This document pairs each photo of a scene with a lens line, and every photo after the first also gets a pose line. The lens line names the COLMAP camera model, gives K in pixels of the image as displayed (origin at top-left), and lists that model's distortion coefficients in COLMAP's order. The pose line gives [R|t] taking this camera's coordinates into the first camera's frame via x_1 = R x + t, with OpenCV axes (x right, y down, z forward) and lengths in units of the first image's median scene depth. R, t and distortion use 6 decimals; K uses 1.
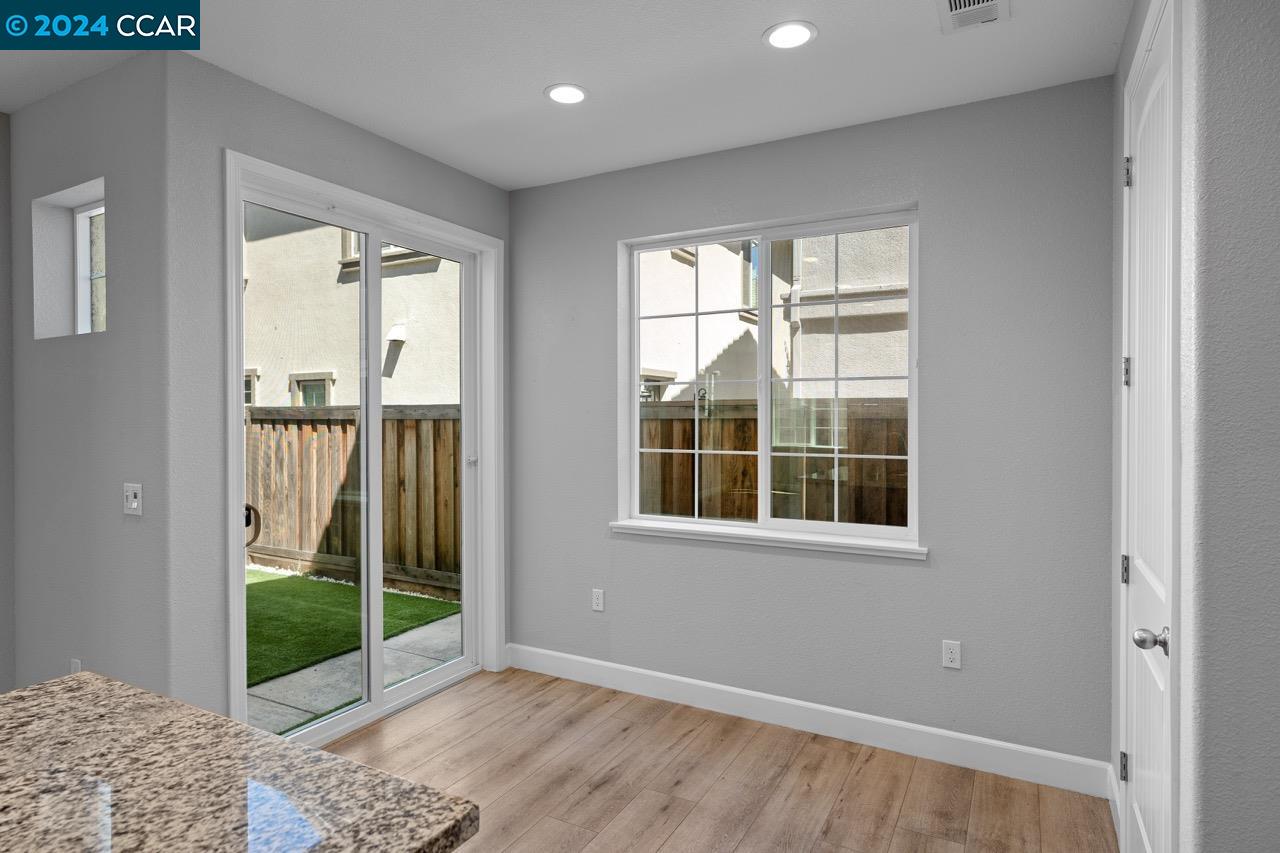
lens RADIAL K [[699.5, 0, 640.0], [0, 699.5, 426.5], [0, 0, 1]] dist [-0.020062, -0.000003]
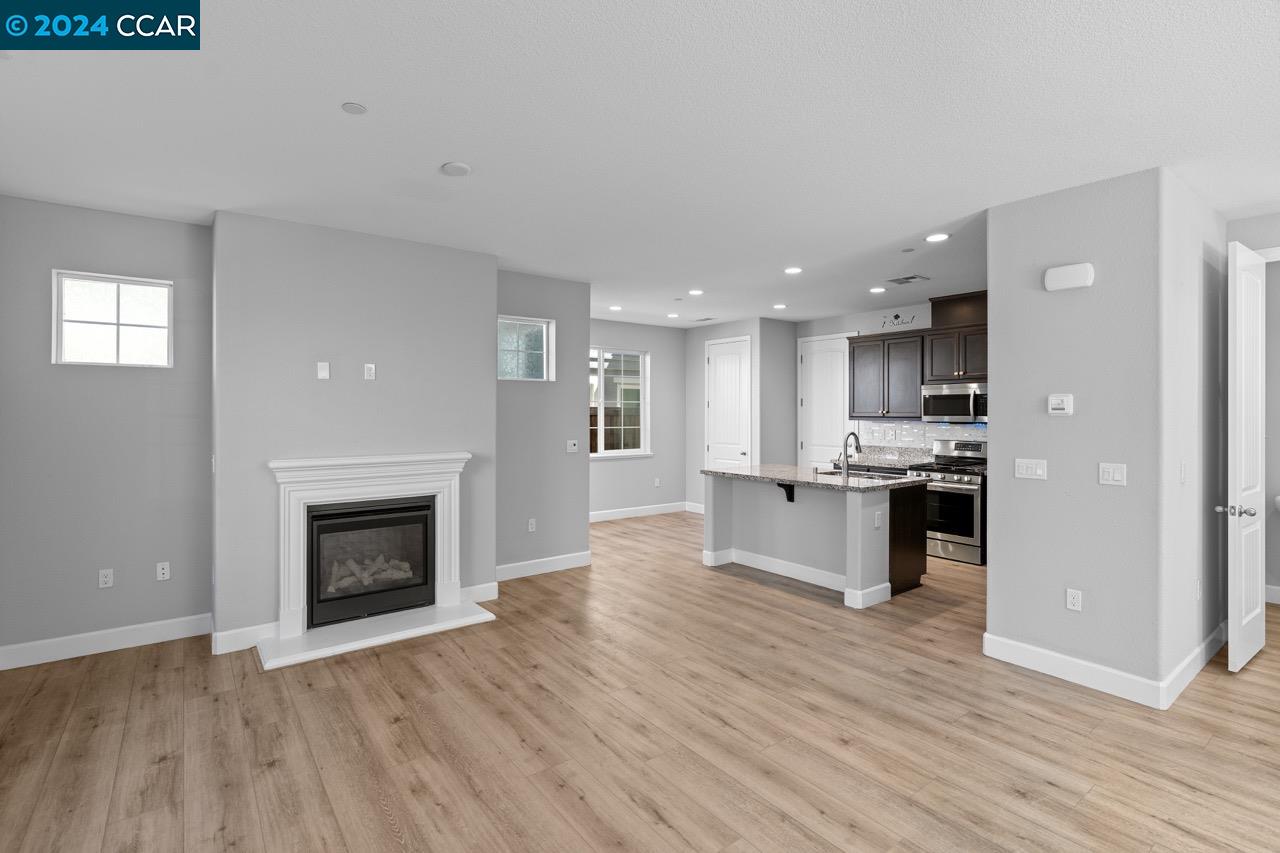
lens RADIAL K [[603.4, 0, 639.7], [0, 603.4, 414.7], [0, 0, 1]] dist [-0.001432, -0.000202]
pose [[0.403365, -0.002482, 0.915036, -2.105351], [0.008794, 0.999961, -0.001164, -0.010100], [-0.914997, 0.008516, 0.403371, -0.126856]]
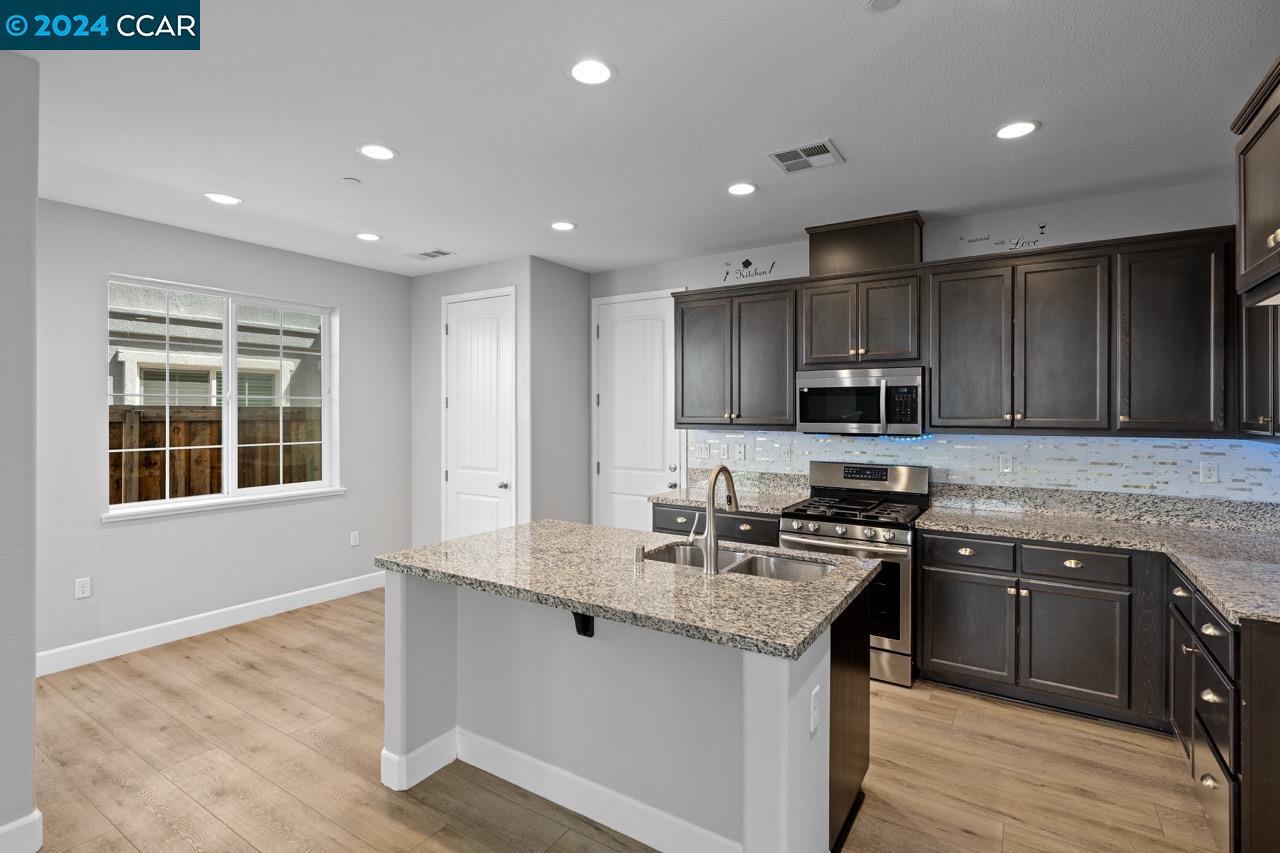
lens RADIAL K [[603.4, 0, 639.7], [0, 603.4, 414.7], [0, 0, 1]] dist [-0.001432, -0.000202]
pose [[0.068019, -0.004558, 0.997674, -1.102618], [0.010778, 0.999935, 0.003834, -0.024444], [-0.997626, 0.010492, 0.068064, 0.053544]]
